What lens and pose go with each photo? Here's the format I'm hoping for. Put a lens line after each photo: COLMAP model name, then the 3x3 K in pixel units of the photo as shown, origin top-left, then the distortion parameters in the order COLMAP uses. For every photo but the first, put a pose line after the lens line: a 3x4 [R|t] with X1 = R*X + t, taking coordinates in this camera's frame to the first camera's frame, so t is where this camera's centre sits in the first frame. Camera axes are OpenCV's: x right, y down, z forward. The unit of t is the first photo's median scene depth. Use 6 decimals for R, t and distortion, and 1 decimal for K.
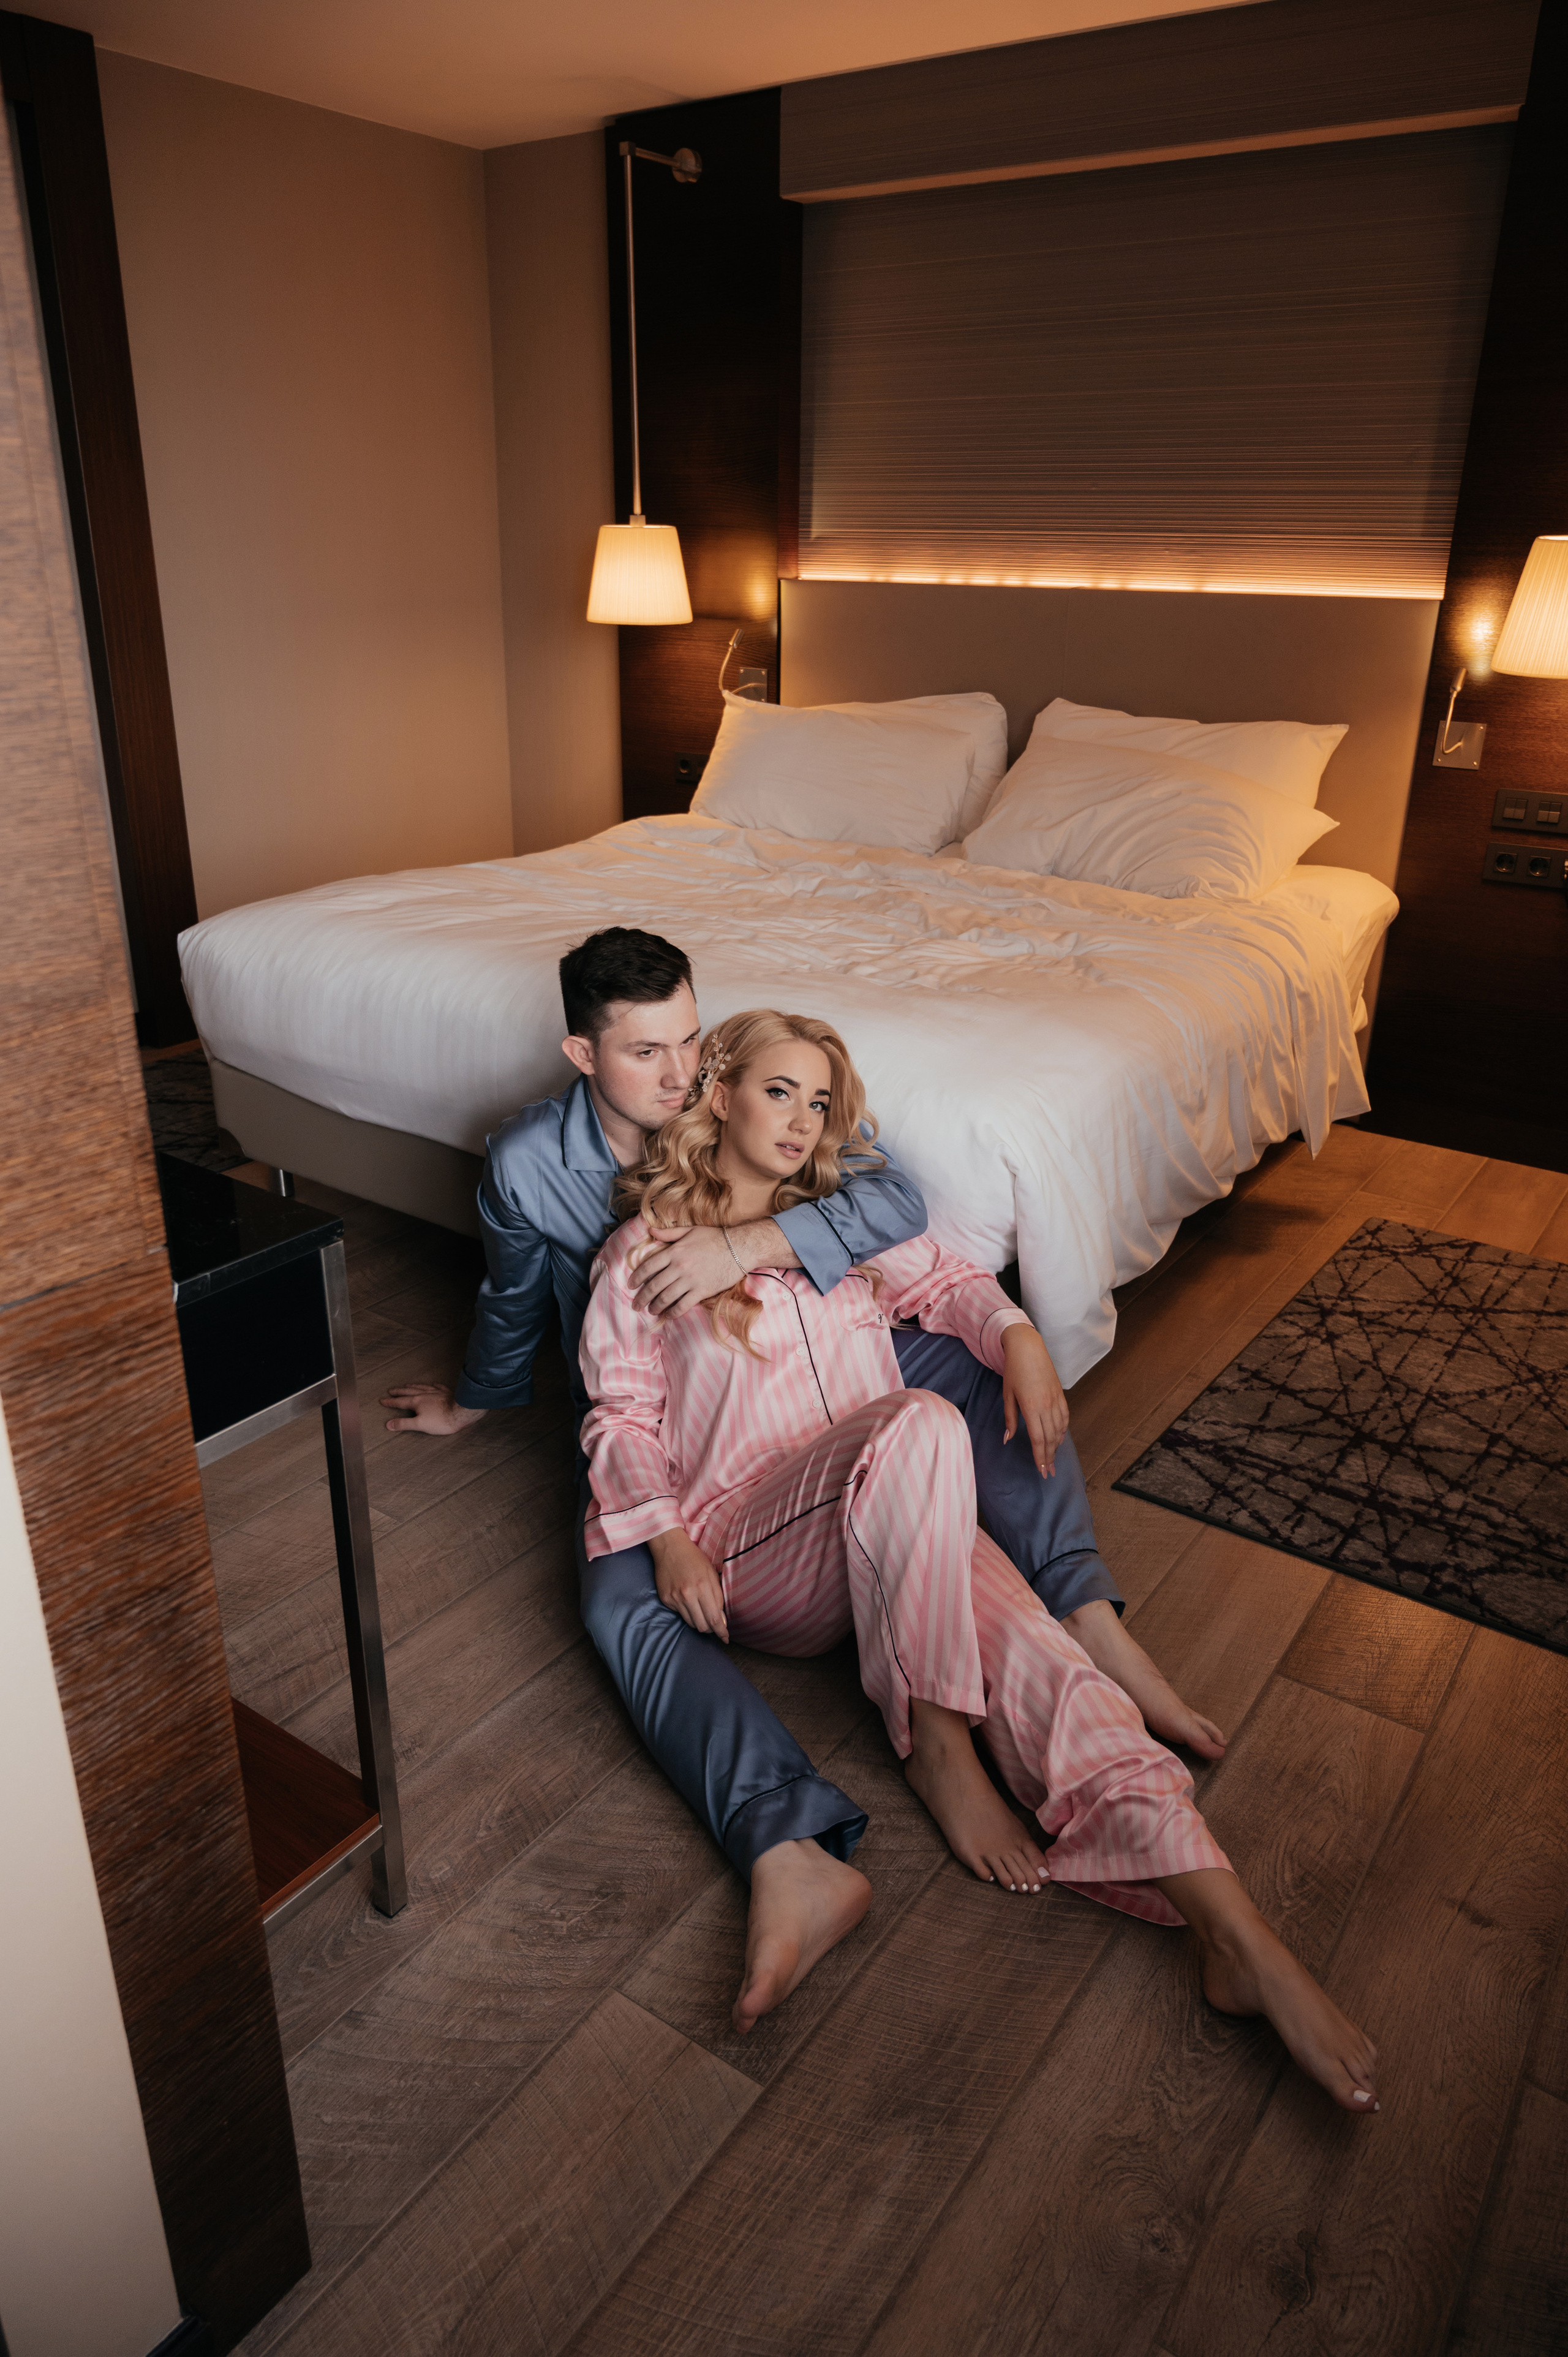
lens RADIAL K [[1570.5, 0, 785.4], [0, 1570.5, 1167.6], [0, 0, 1]] dist [-0.013163, -0.000764]
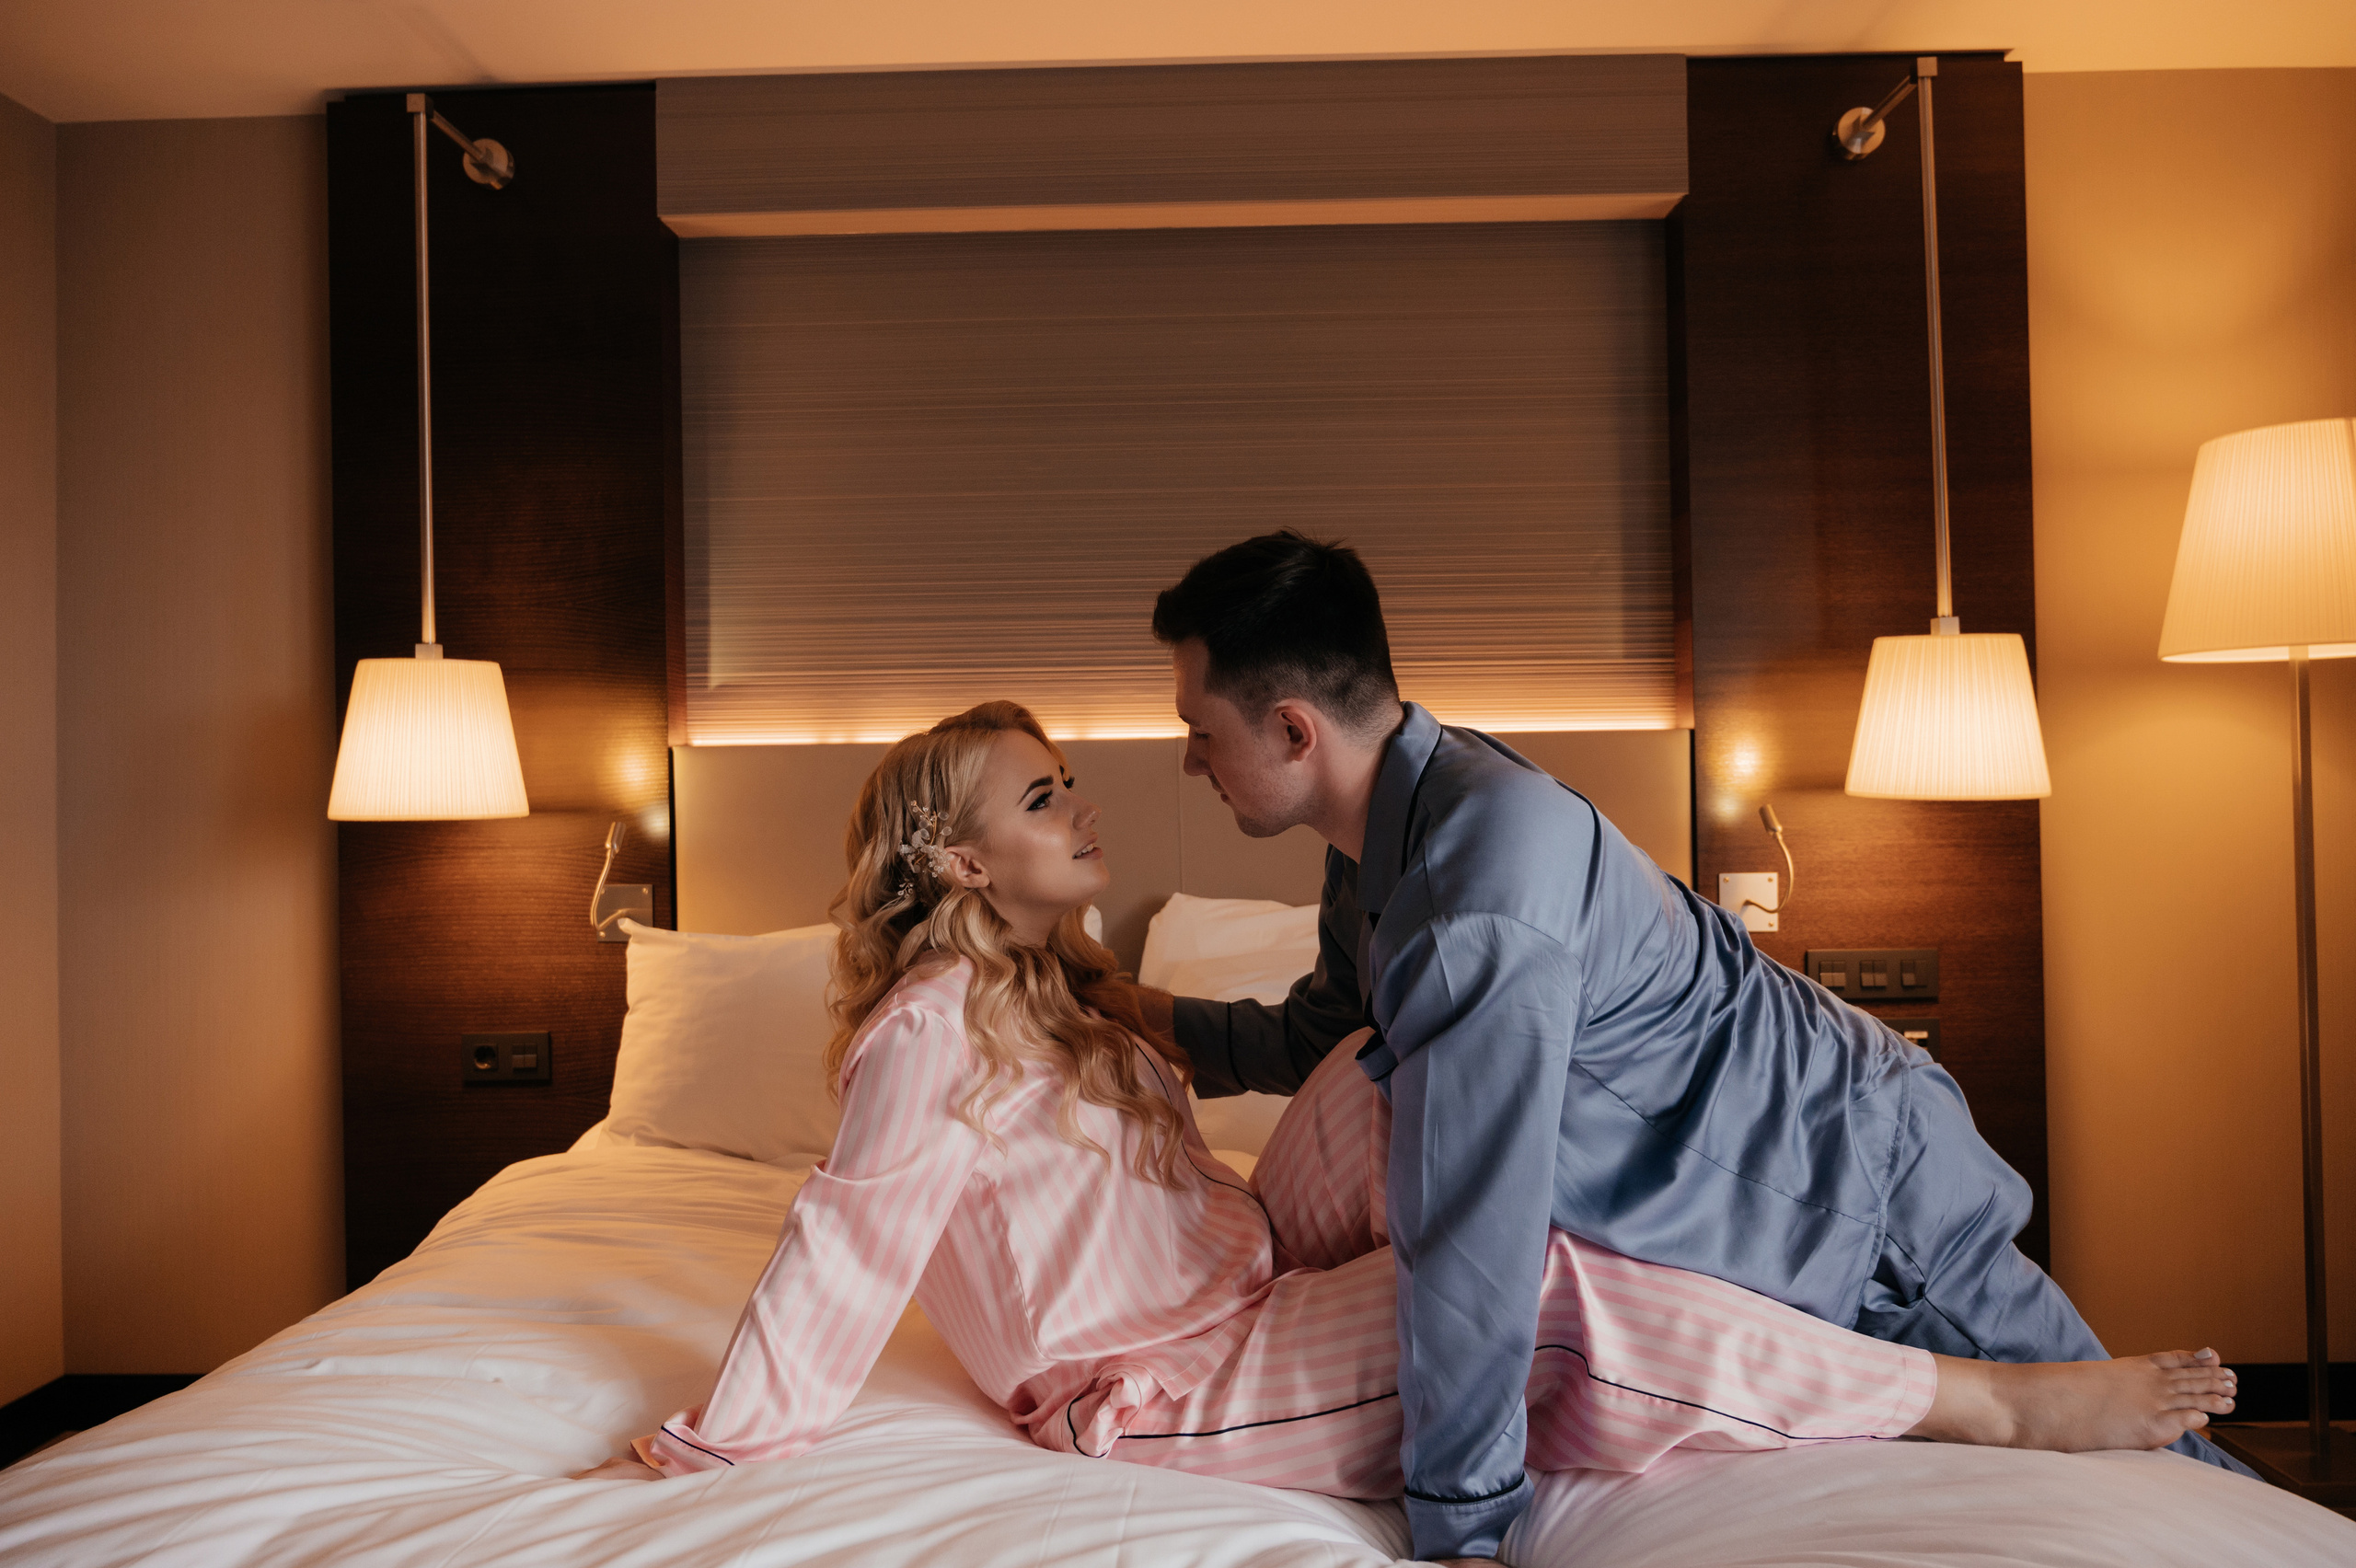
lens RADIAL K [[1635.3, 0, 1169.2], [0, 1635.3, 759.1], [0, 0, 1]] dist [-0.007037, -0.001154]
pose [[0.831114, -0.022761, 0.555635, -0.291091], [0.231212, 0.922850, -0.308041, -0.176765], [-0.505757, 0.384487, 0.772256, 0.569959]]
